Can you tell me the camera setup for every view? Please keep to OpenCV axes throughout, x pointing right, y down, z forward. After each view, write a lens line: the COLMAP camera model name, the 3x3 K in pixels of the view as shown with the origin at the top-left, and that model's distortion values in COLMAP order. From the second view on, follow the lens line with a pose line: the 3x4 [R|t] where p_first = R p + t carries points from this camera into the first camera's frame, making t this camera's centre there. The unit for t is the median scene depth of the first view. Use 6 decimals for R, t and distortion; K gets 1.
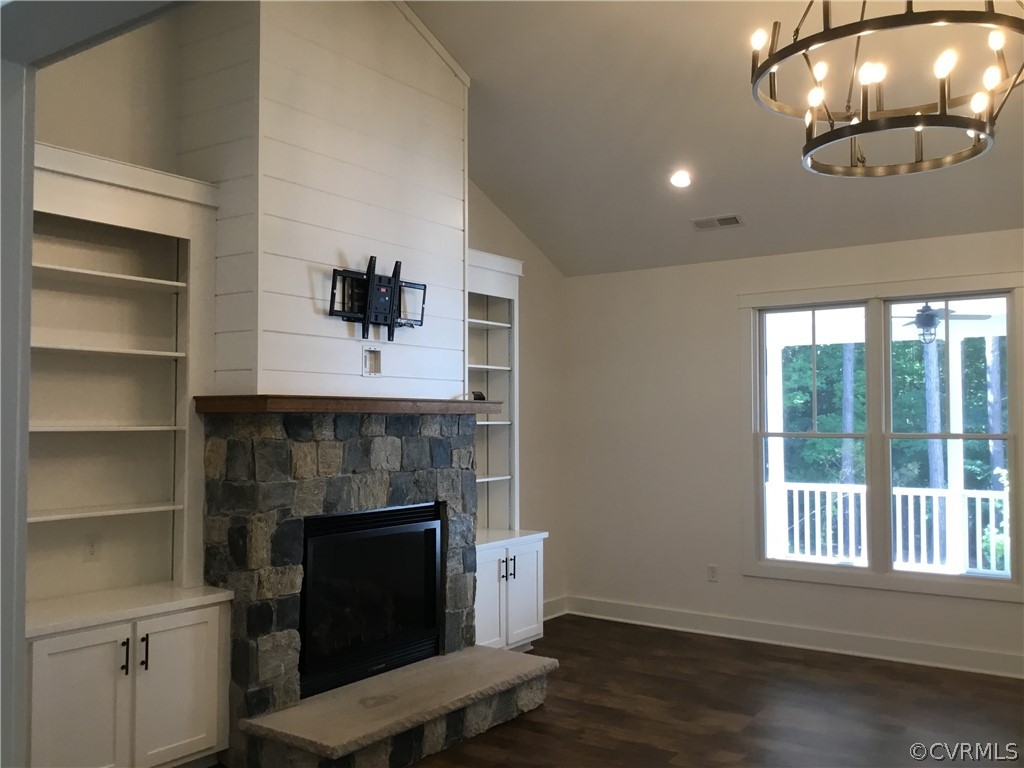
lens RADIAL K [[924.9, 0, 509.1], [0, 924.9, 385.1], [0, 0, 1]] dist [0.097278, -0.173099]
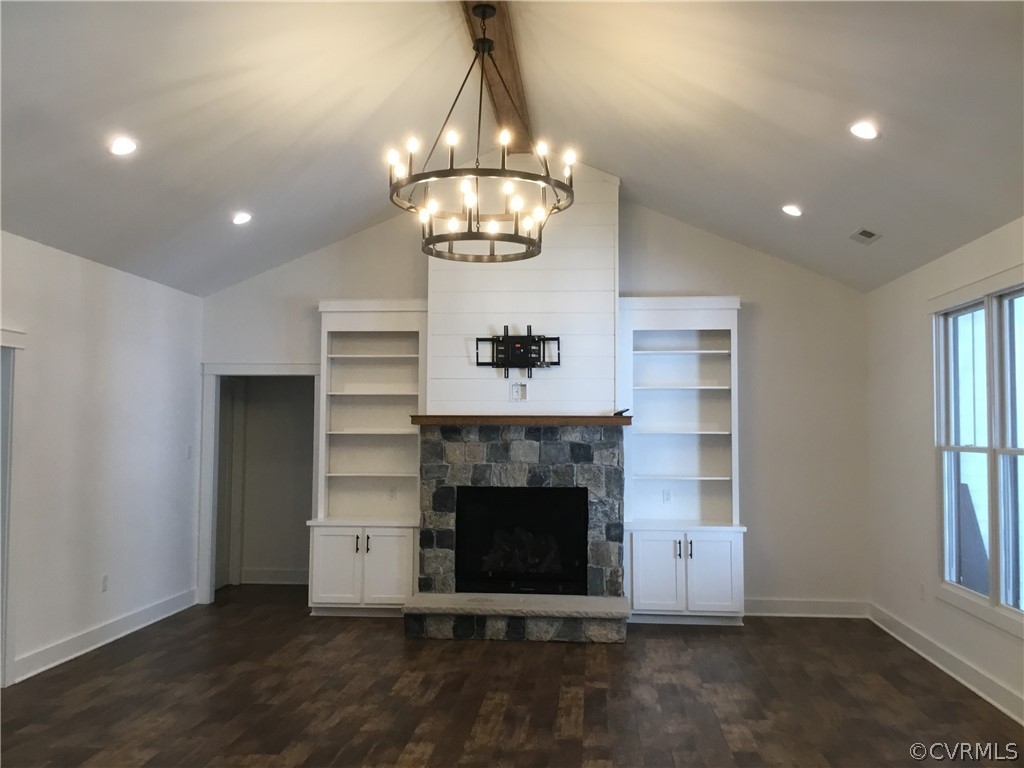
lens RADIAL K [[924.9, 0, 509.1], [0, 924.9, 385.1], [0, 0, 1]] dist [0.097278, -0.173099]
pose [[0.503411, -0.034850, -0.863344, 1.221570], [0.027509, 0.999326, -0.024299, 0.000709], [0.863609, -0.011517, 0.504031, 0.210302]]
